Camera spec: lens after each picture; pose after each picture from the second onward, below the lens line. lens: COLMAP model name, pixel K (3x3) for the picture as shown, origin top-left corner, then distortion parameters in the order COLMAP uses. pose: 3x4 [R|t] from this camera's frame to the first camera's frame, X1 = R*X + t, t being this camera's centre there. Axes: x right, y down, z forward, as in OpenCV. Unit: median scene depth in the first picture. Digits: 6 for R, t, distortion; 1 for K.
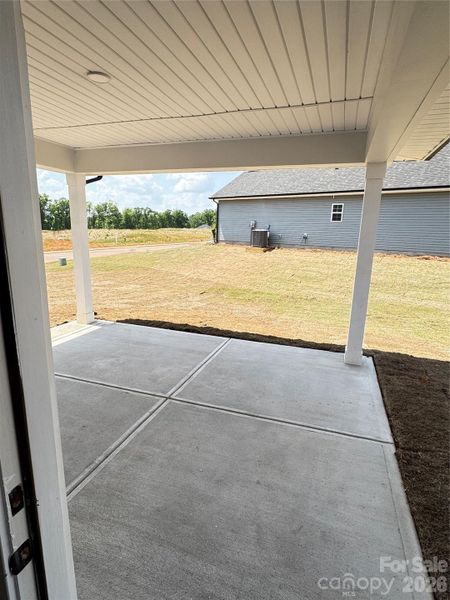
lens RADIAL K [[326.5, 0, 223.1], [0, 326.5, 301.6], [0, 0, 1]] dist [-0.007655, 0.002696]
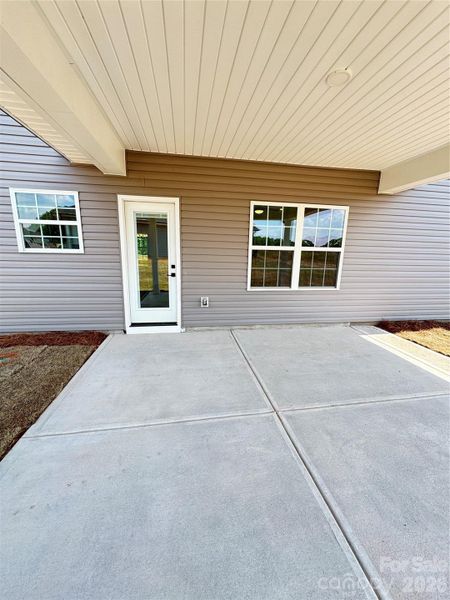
lens RADIAL K [[240.0, 0, 226.0], [0, 240.0, 300.0], [0, 0, 1]] dist [-0.000382, -0.000472]
pose [[-0.871592, 0.055527, -0.487076, 0.206651], [-0.151252, 0.914633, 0.374925, -0.173988], [0.466315, 0.400453, -0.788789, 1.057159]]
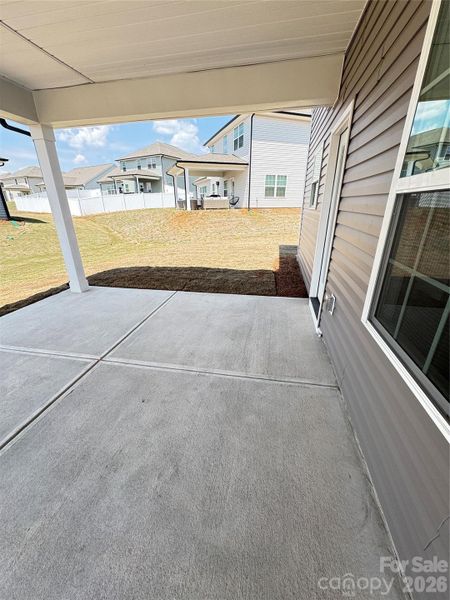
lens RADIAL K [[240.0, 0, 226.1], [0, 240.0, 301.7], [0, 0, 1]] dist [-0.000382, -0.000472]
pose [[-0.139542, -0.392958, 0.908907, -0.639921], [0.217727, 0.883248, 0.415292, -0.059660], [-0.965983, 0.255844, -0.037693, 0.486800]]
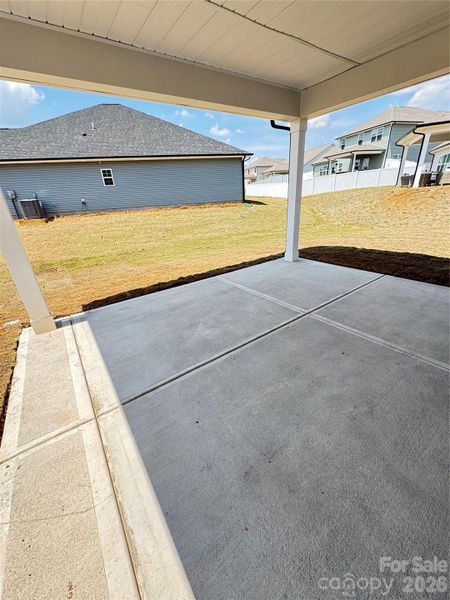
lens RADIAL K [[240.0, 0, 224.3], [0, 240.0, 301.7], [0, 0, 1]] dist [-0.000382, -0.000472]
pose [[0.573582, -0.388519, 0.721149, -0.765623], [0.247008, 0.921420, 0.299953, -0.068023], [-0.781019, 0.006082, 0.624478, 0.542048]]
